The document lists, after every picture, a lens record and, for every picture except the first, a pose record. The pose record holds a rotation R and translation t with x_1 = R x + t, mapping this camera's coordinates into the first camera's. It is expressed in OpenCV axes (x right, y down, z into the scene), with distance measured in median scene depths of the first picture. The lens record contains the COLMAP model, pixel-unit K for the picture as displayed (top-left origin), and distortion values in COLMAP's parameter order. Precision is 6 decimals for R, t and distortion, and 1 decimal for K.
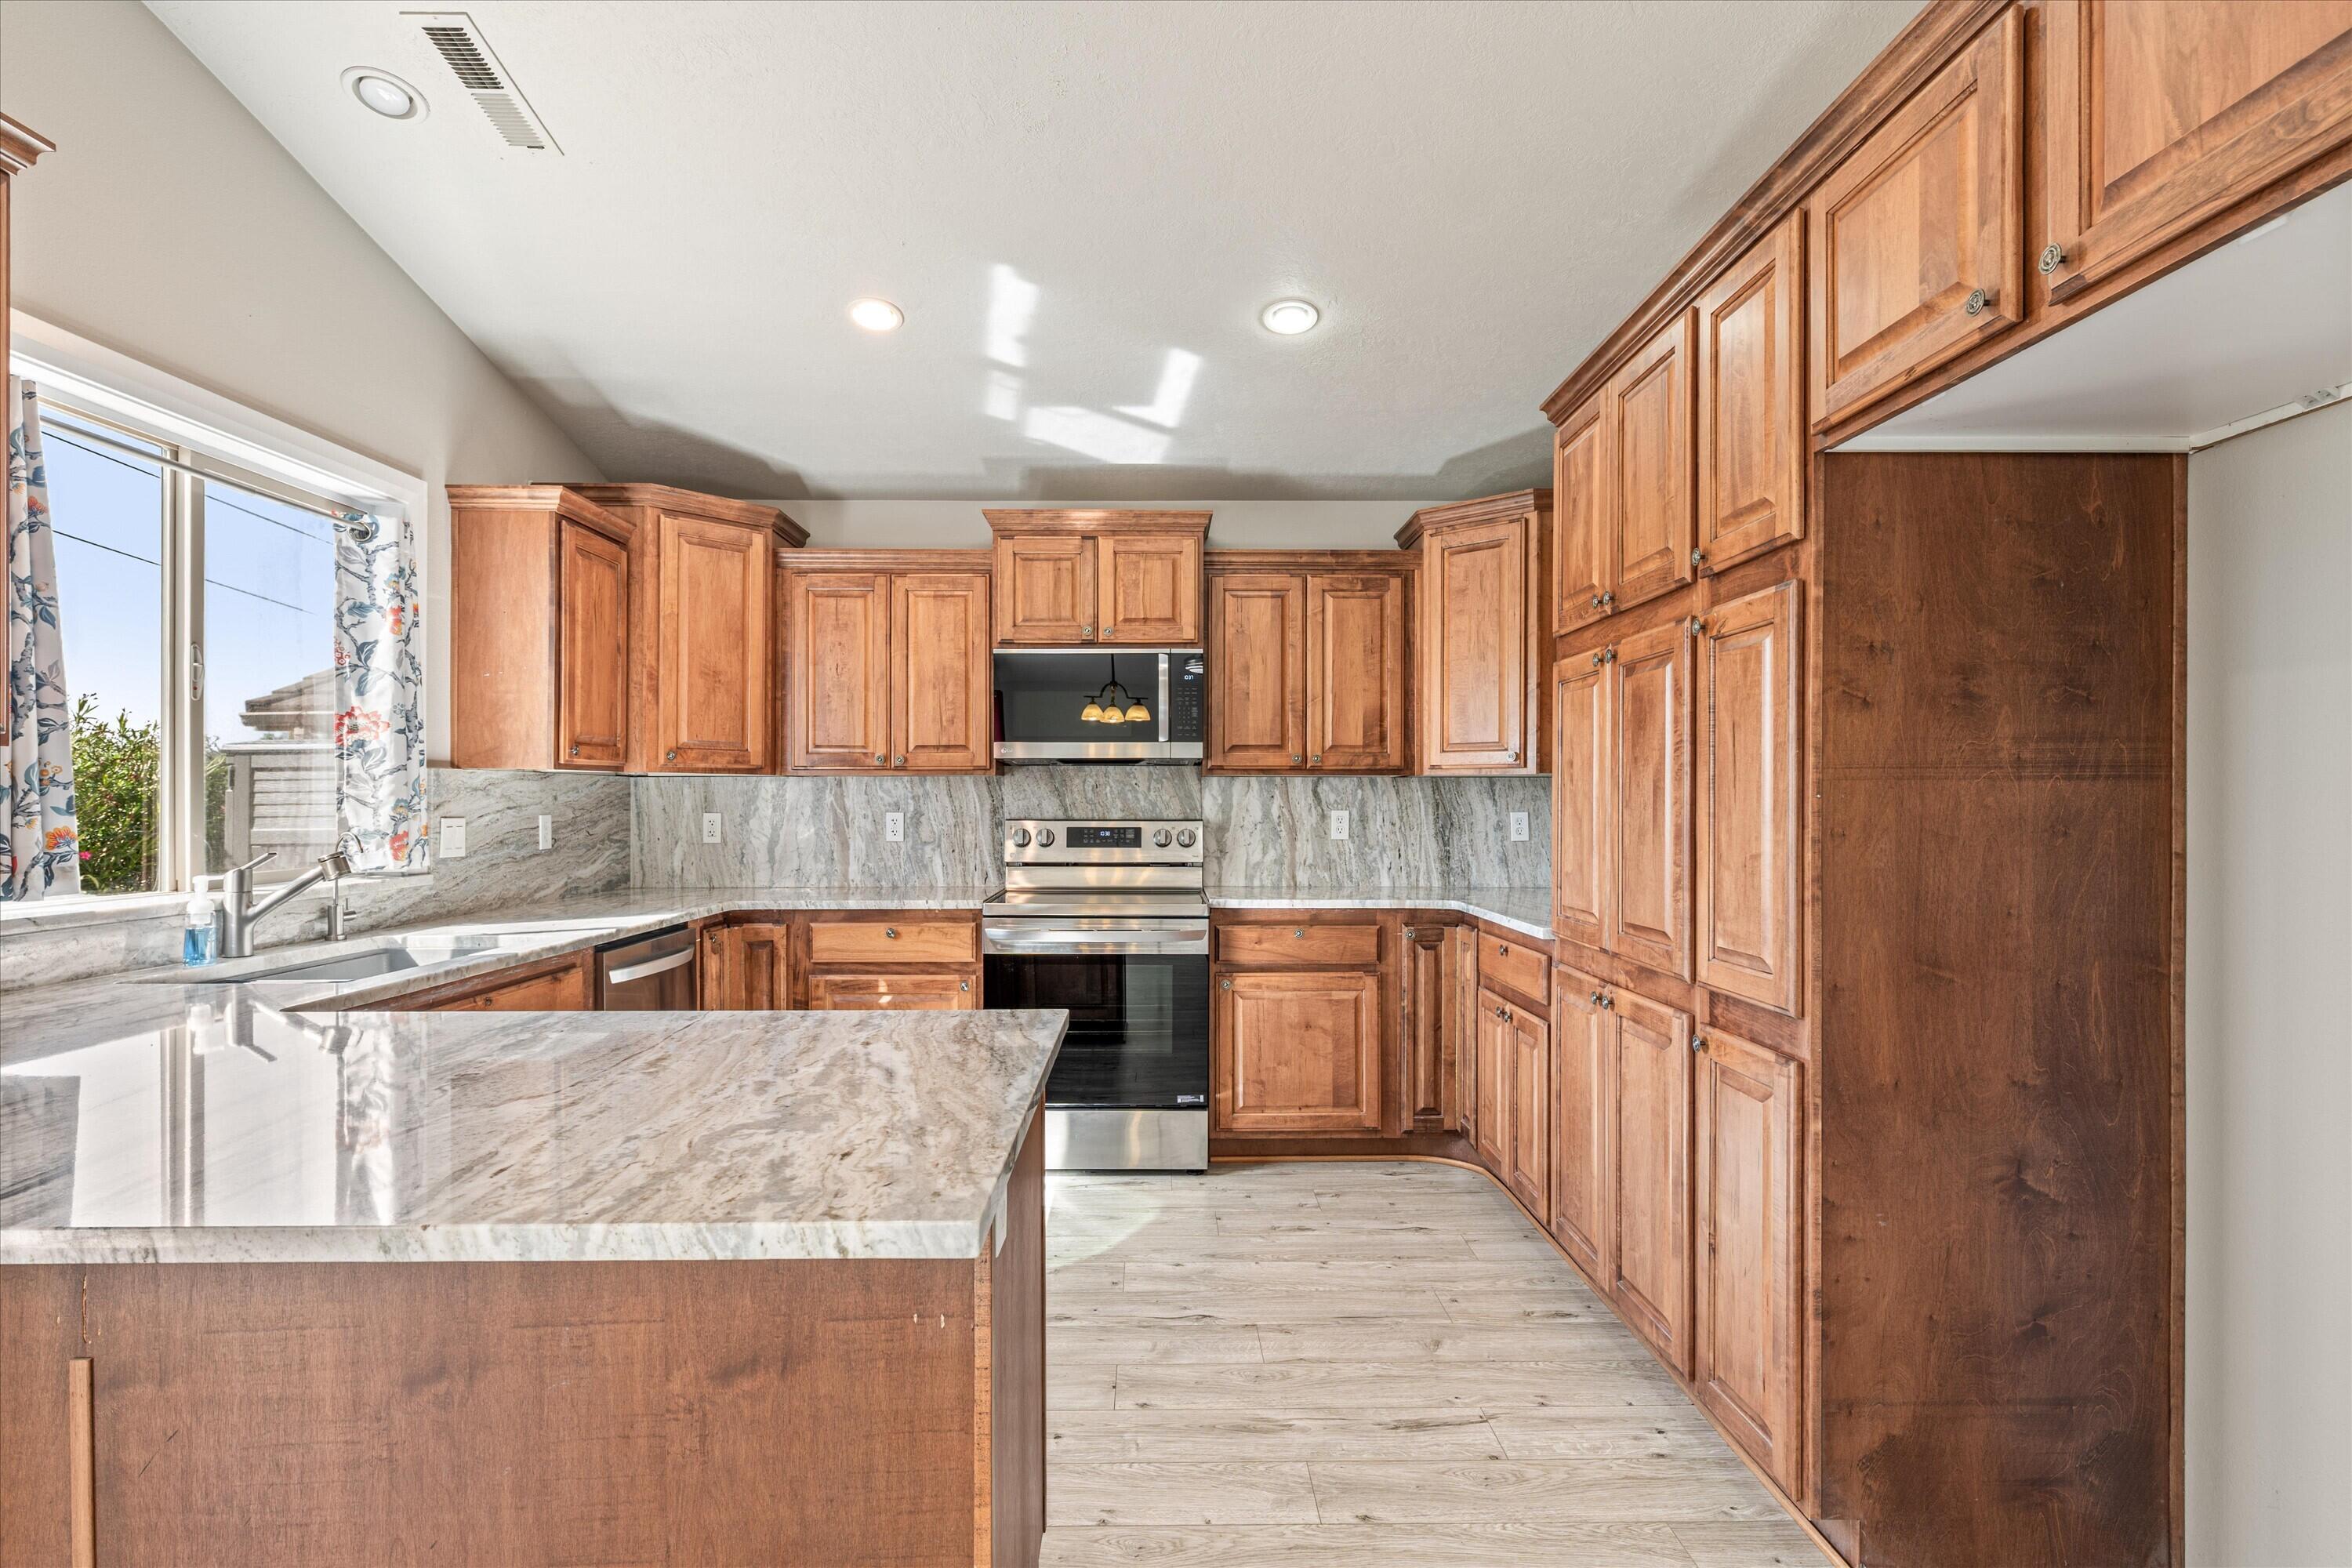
lens RADIAL K [[1187.8, 0, 1178.9], [0, 1187.8, 795.2], [0, 0, 1]] dist [-0.000728, -0.000613]
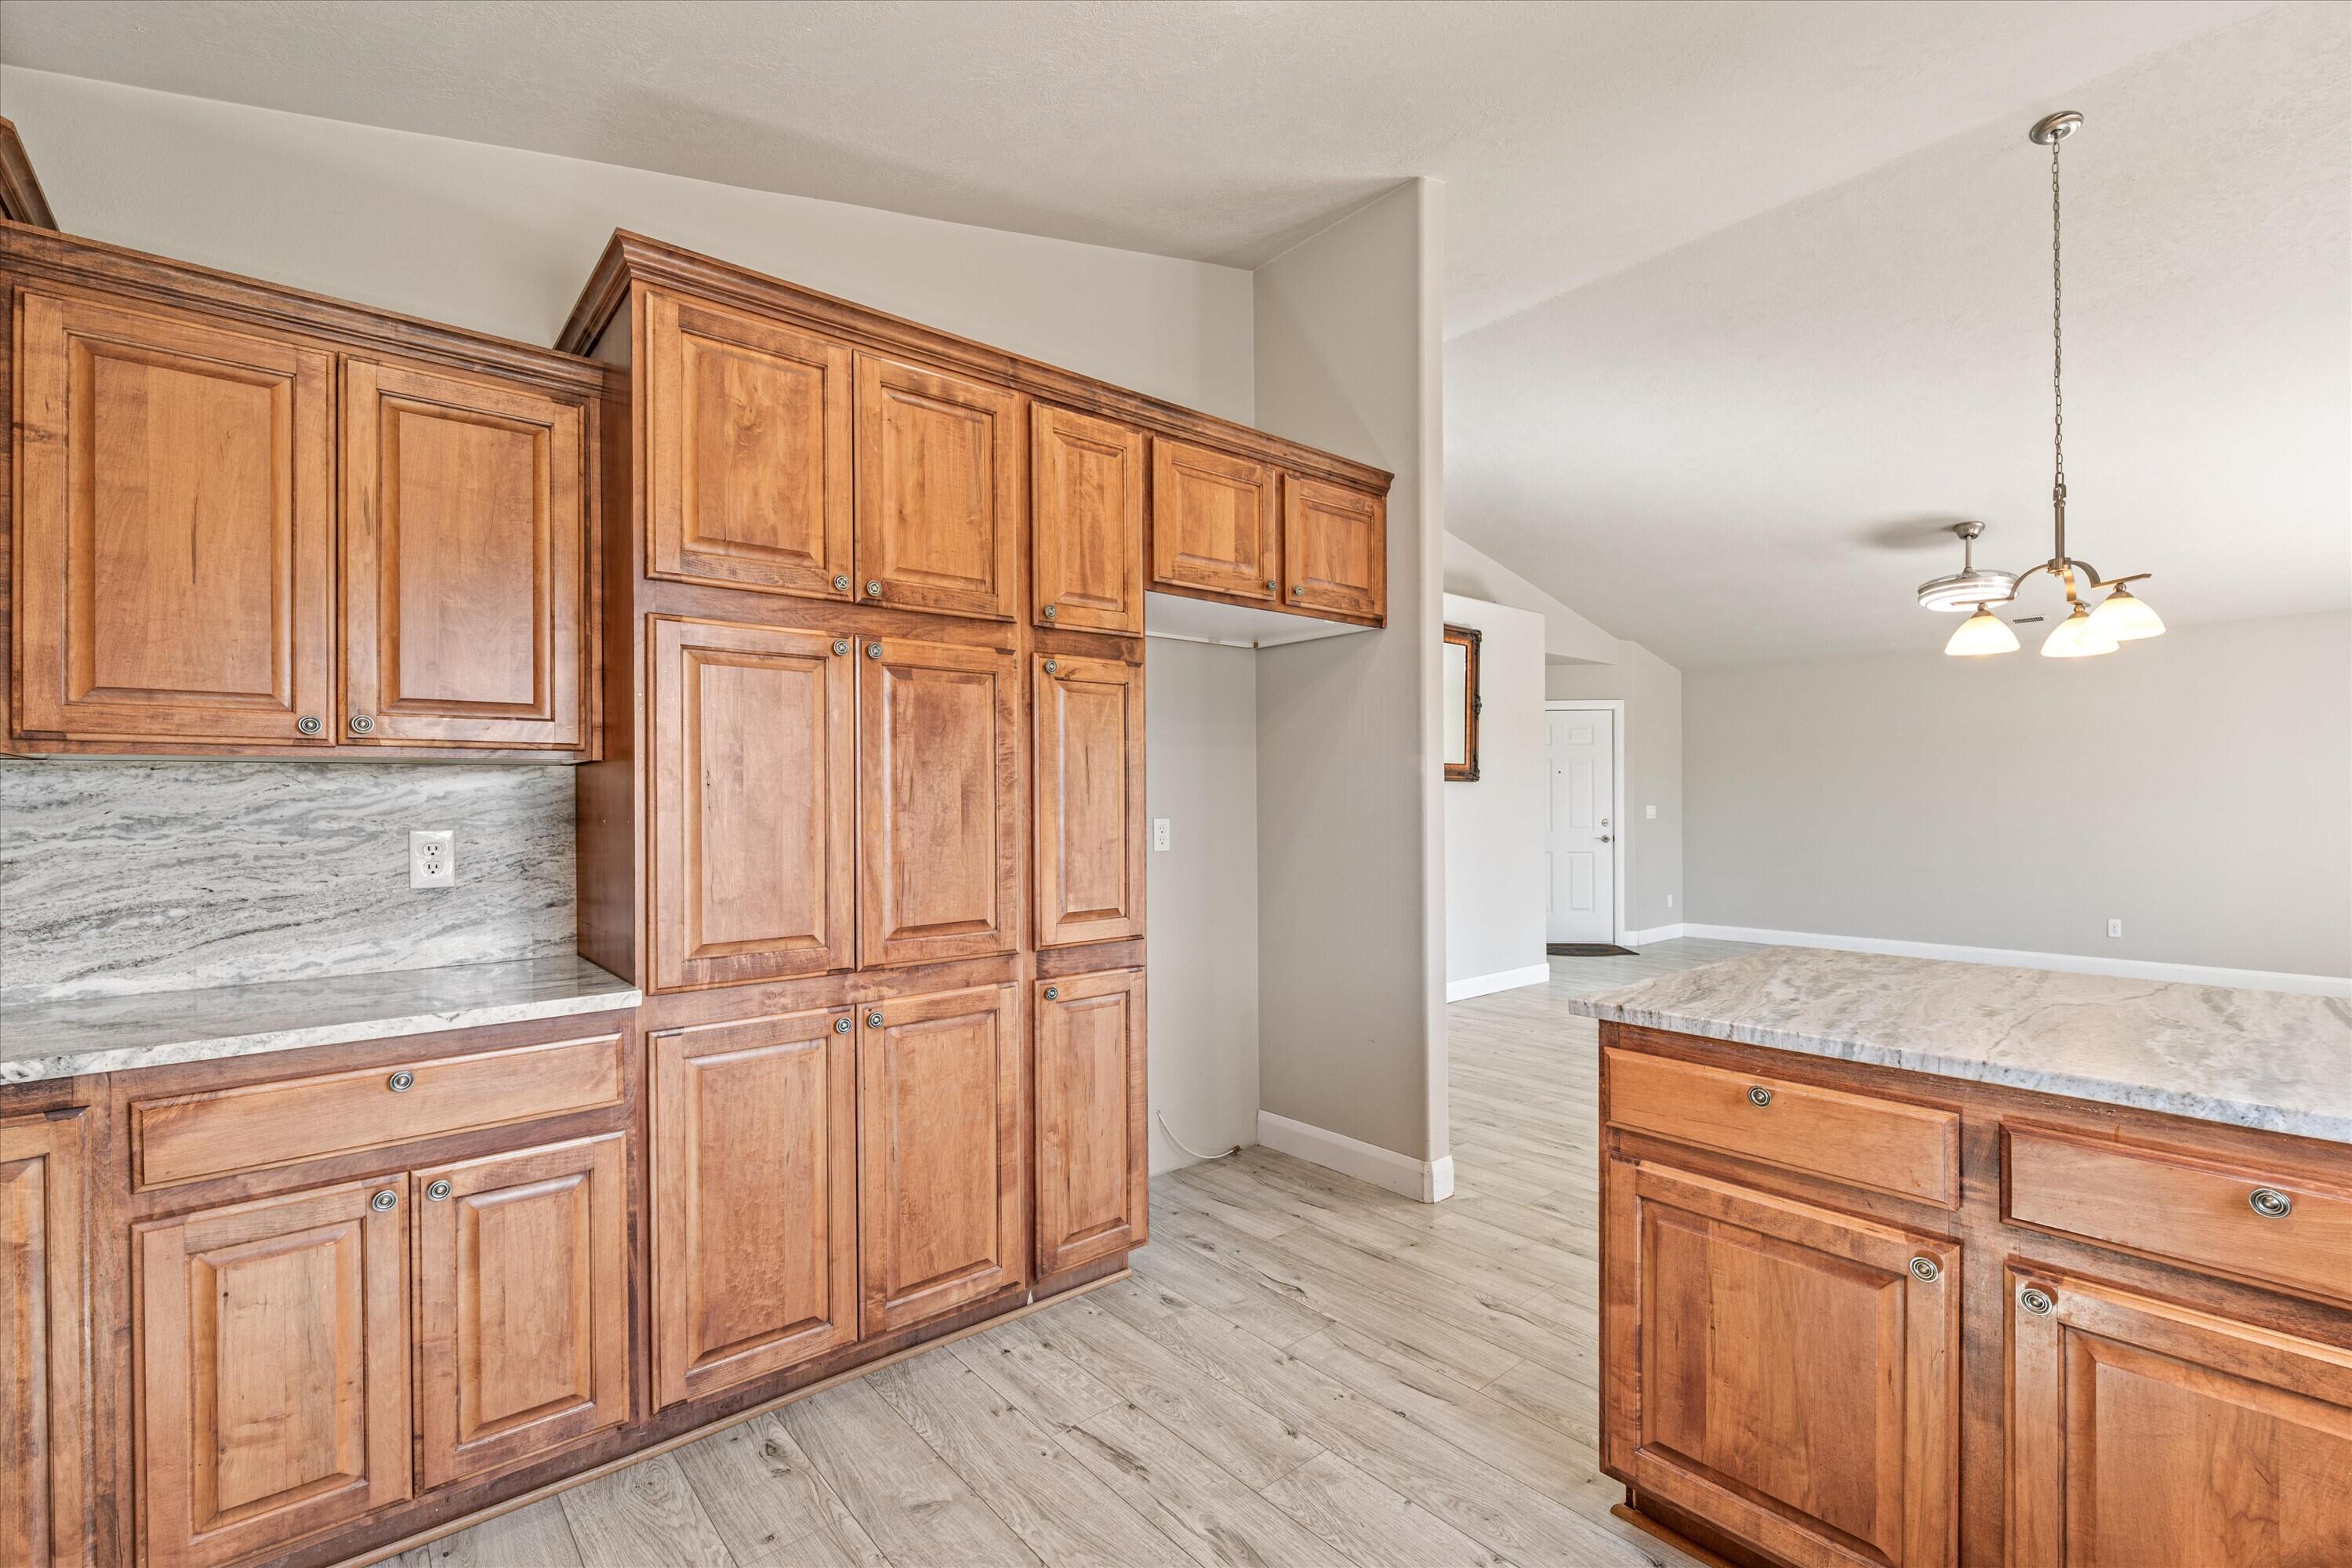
lens RADIAL K [[1038.1, 0, 1169.4], [0, 1038.1, 797.0], [0, 0, 1]] dist [-0.005510, -0.000503]
pose [[-0.633875, 0.004514, 0.773422, -0.272374], [0.001109, 0.999987, -0.004927, 0.002008], [-0.773435, -0.002265, -0.633872, 0.869882]]
